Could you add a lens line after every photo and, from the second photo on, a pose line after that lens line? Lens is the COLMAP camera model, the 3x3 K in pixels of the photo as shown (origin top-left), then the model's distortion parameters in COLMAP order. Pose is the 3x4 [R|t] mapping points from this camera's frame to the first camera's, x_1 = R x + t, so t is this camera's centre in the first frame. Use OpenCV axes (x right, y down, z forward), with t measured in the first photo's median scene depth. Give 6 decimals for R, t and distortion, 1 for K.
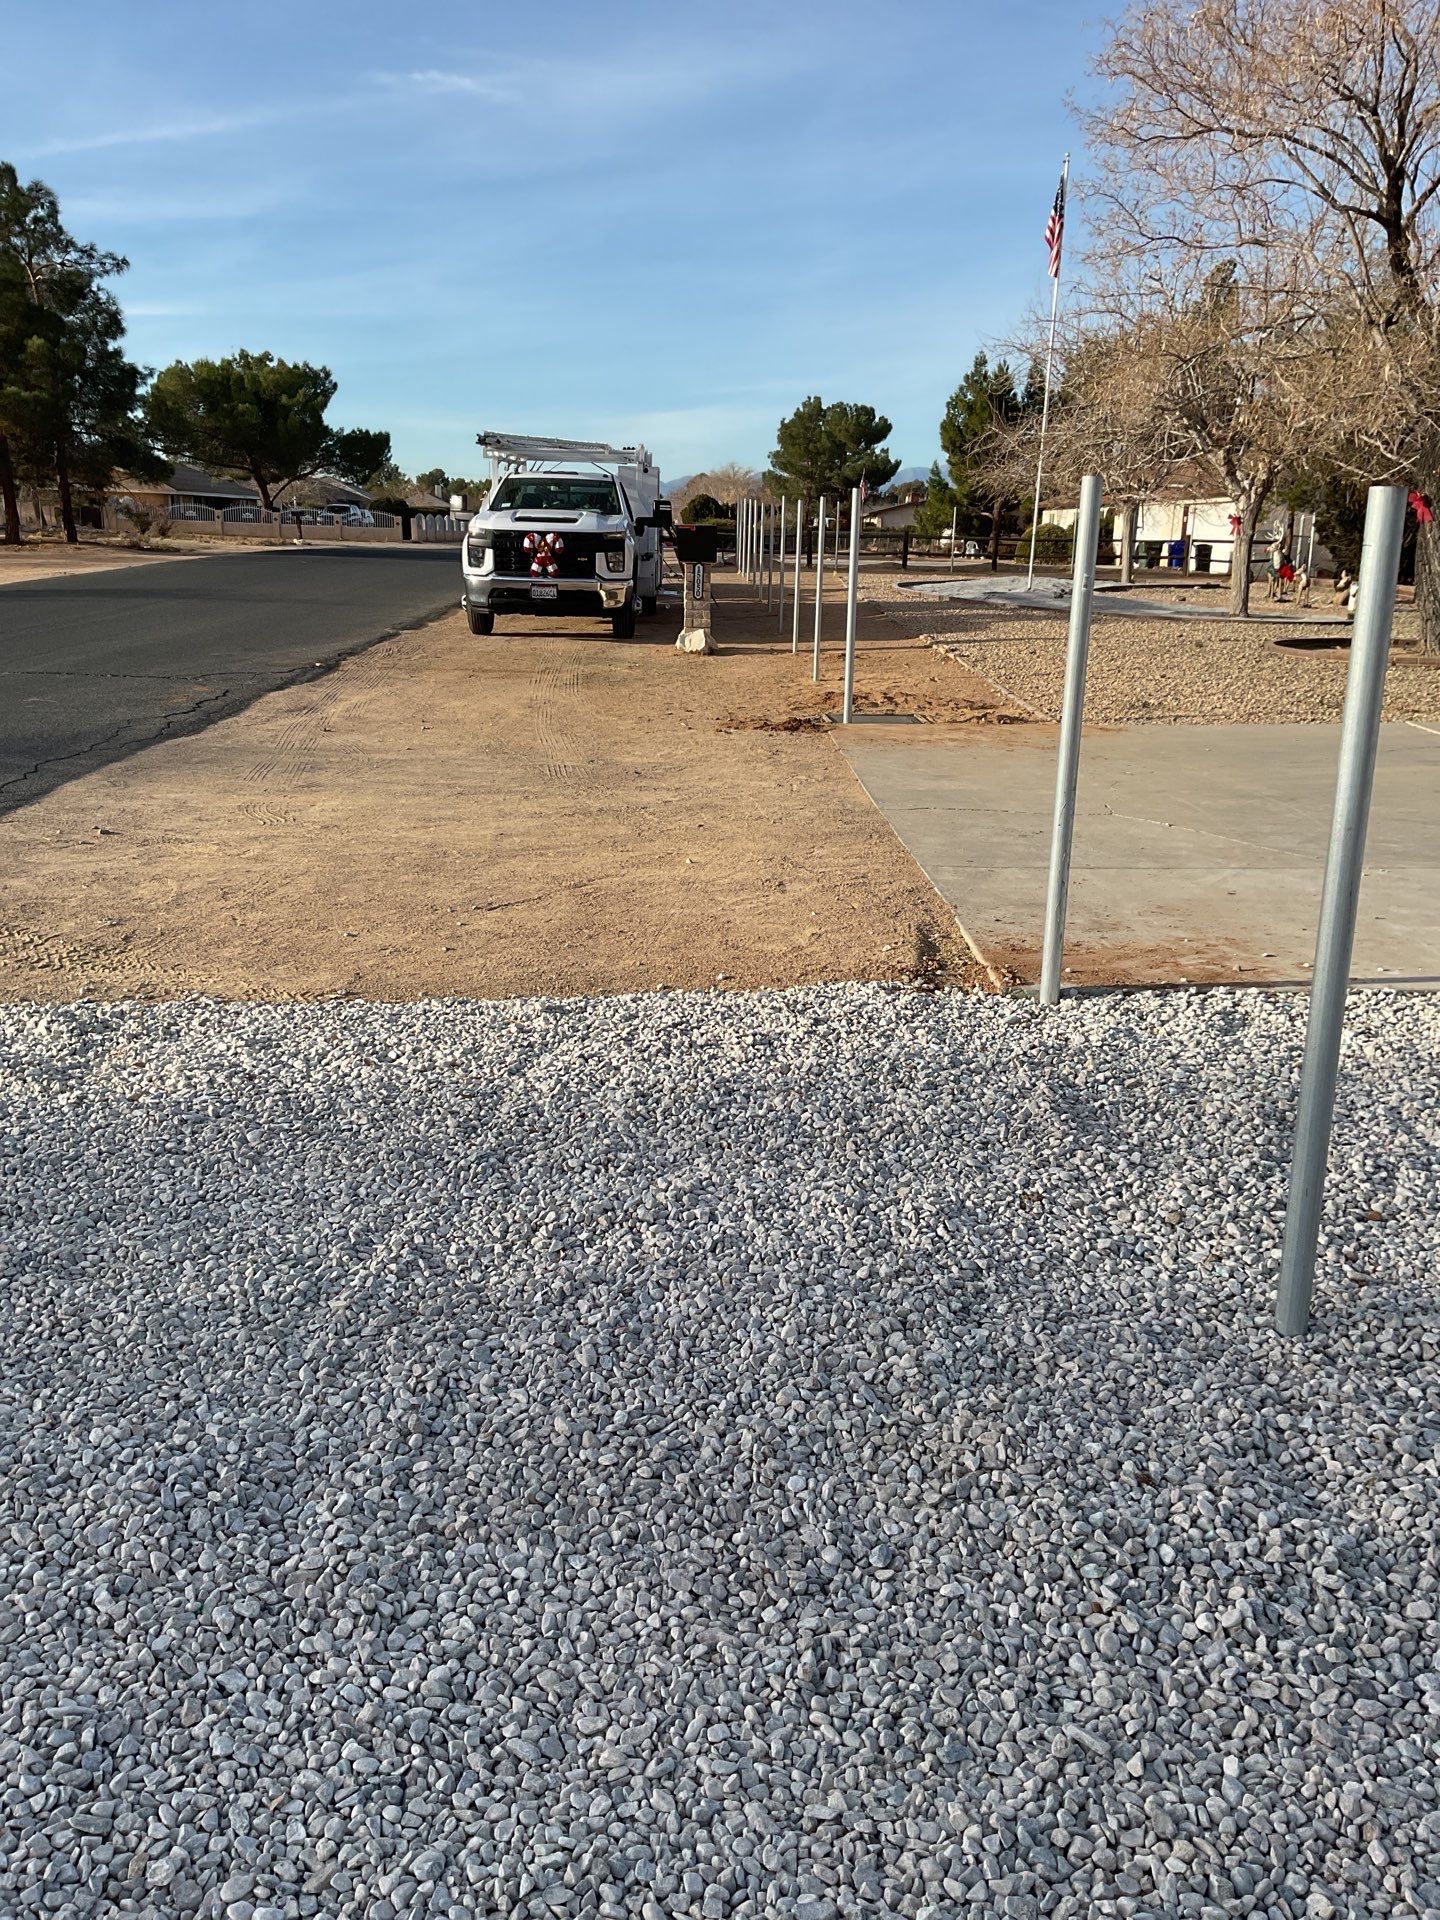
lens RADIAL K [[1521.0, 0, 713.7], [0, 1521.0, 954.5], [0, 0, 1]] dist [0.043893, -0.066111]
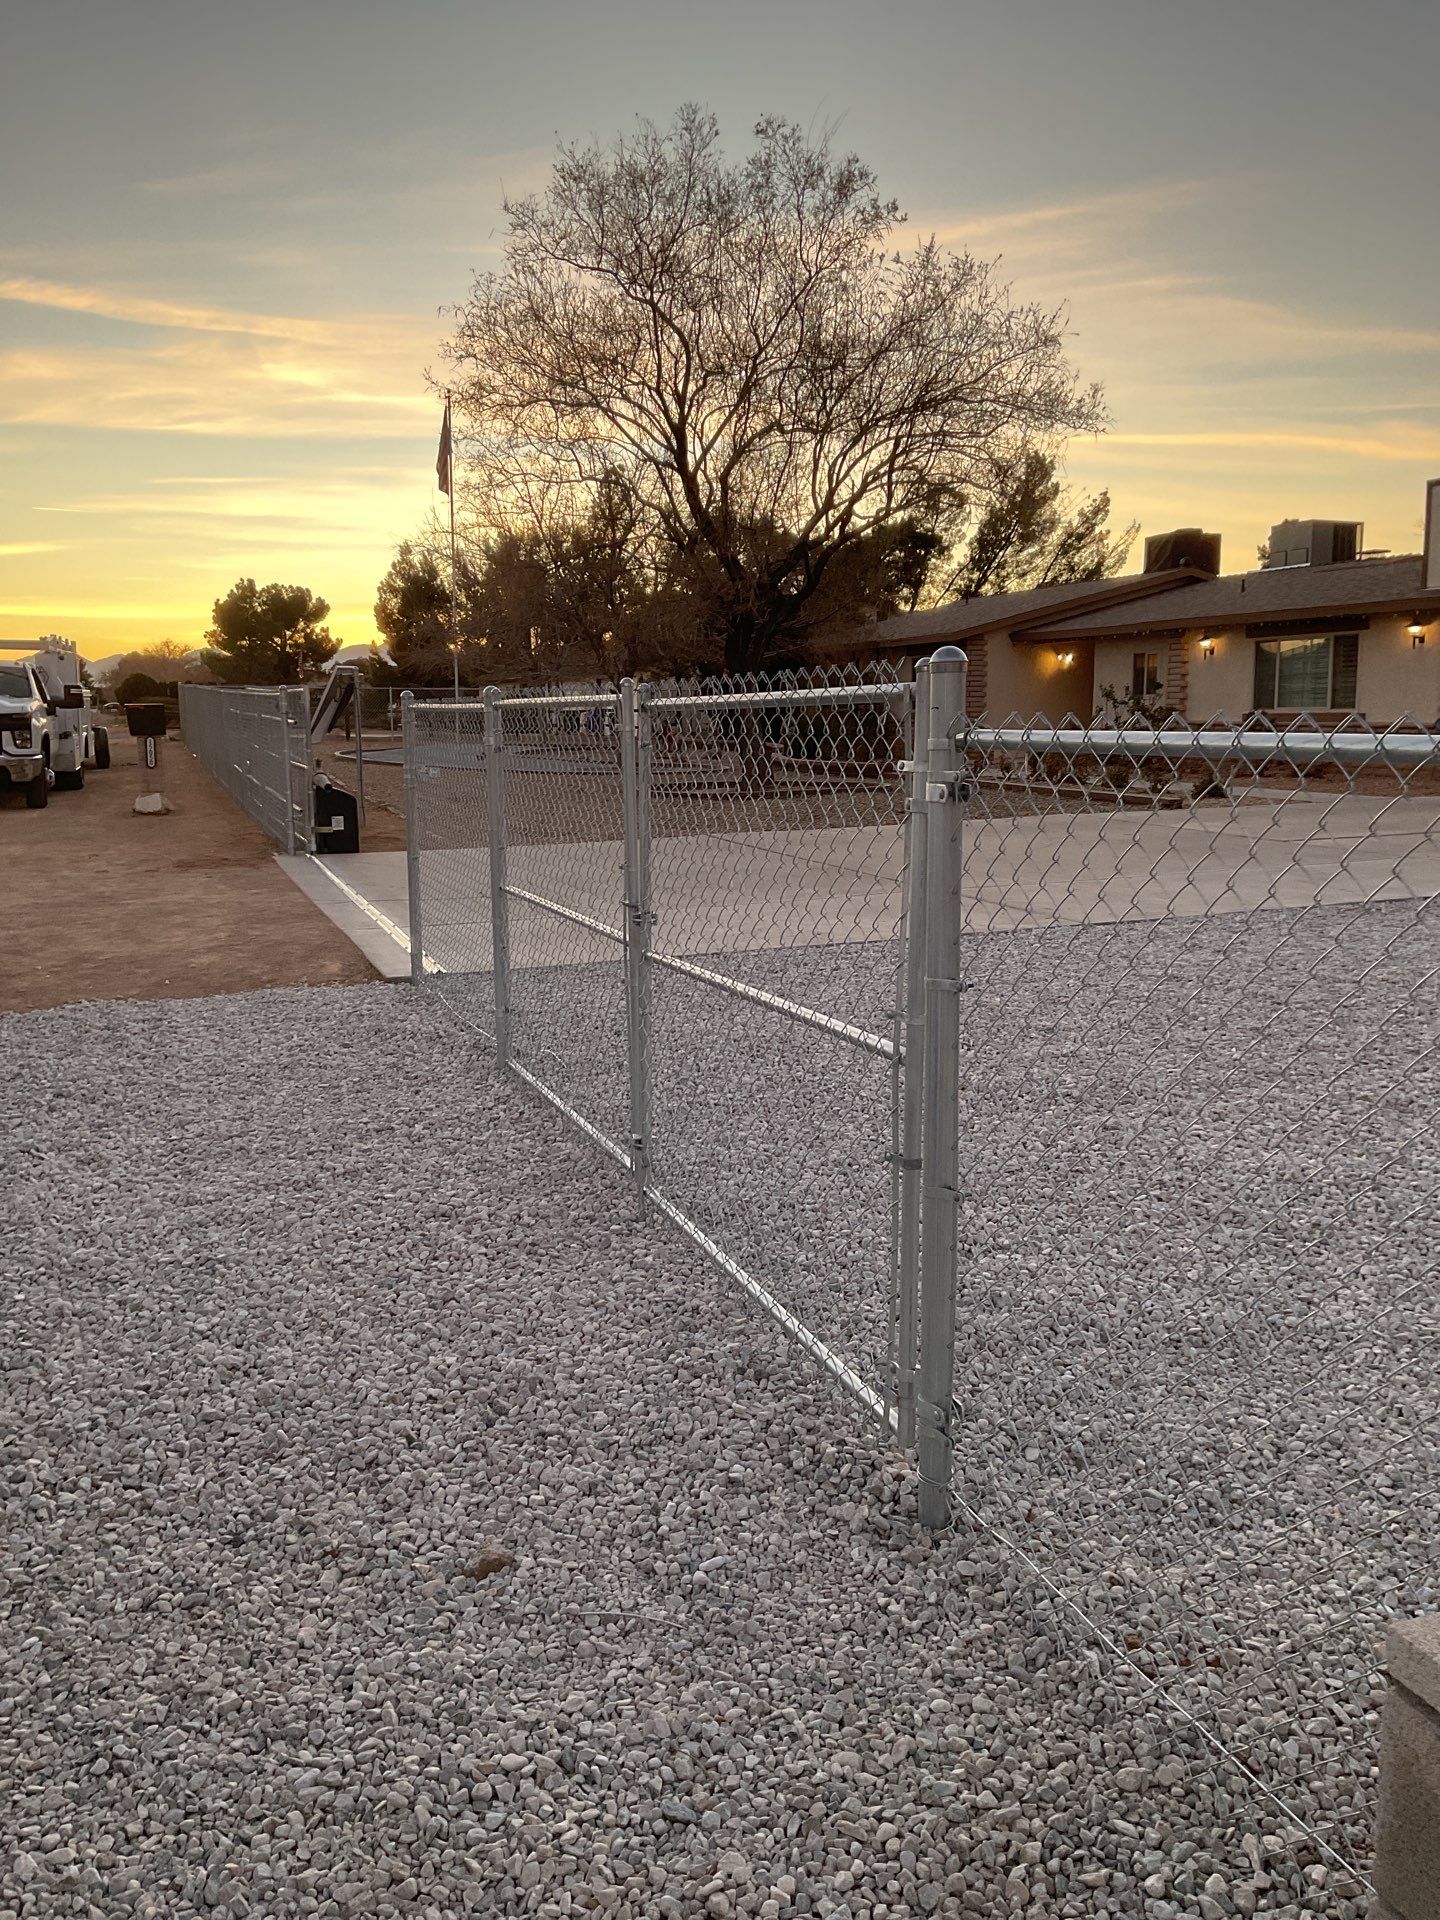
lens RADIAL K [[1521.0, 0, 722.5], [0, 1521.0, 989.5], [0, 0, 1]] dist [0.043893, -0.066111]
pose [[0.938213, -0.081807, 0.336251, -0.003263], [0.110644, 0.991567, -0.067481, 0.015571], [-0.327895, 0.100516, 0.939352, -0.051396]]
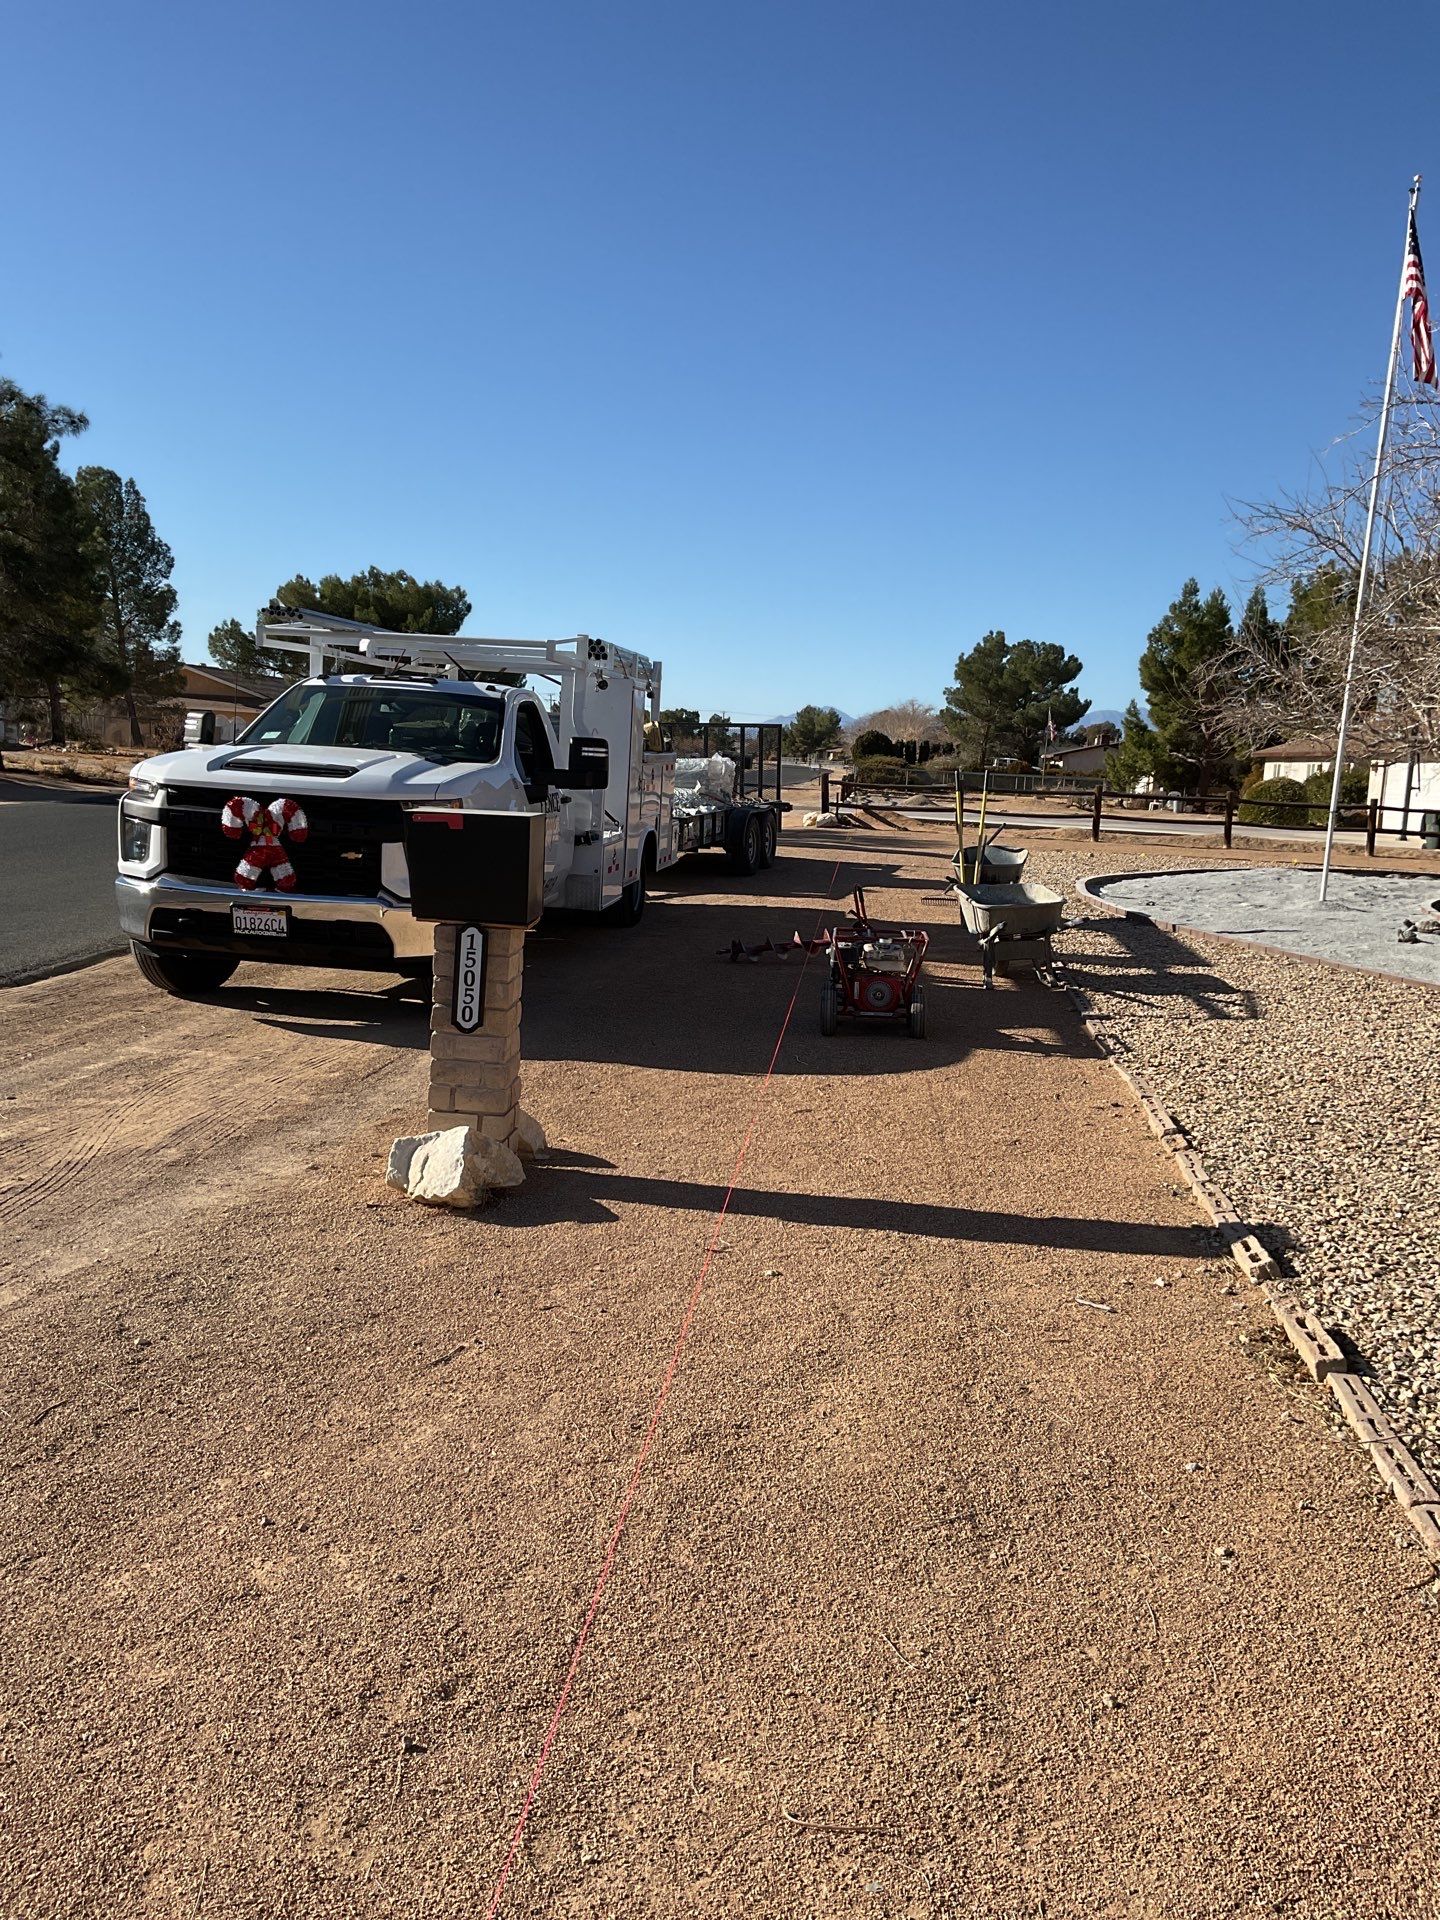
lens RADIAL K [[1521.0, 0, 682.8], [0, 1521.0, 982.6], [0, 0, 1]] dist [0.043893, -0.066111]
pose [[0.989772, 0.050226, -0.133522, 0.016498], [-0.066800, 0.990192, -0.122706, -0.041473], [0.126049, 0.130370, 0.983420, 0.138146]]
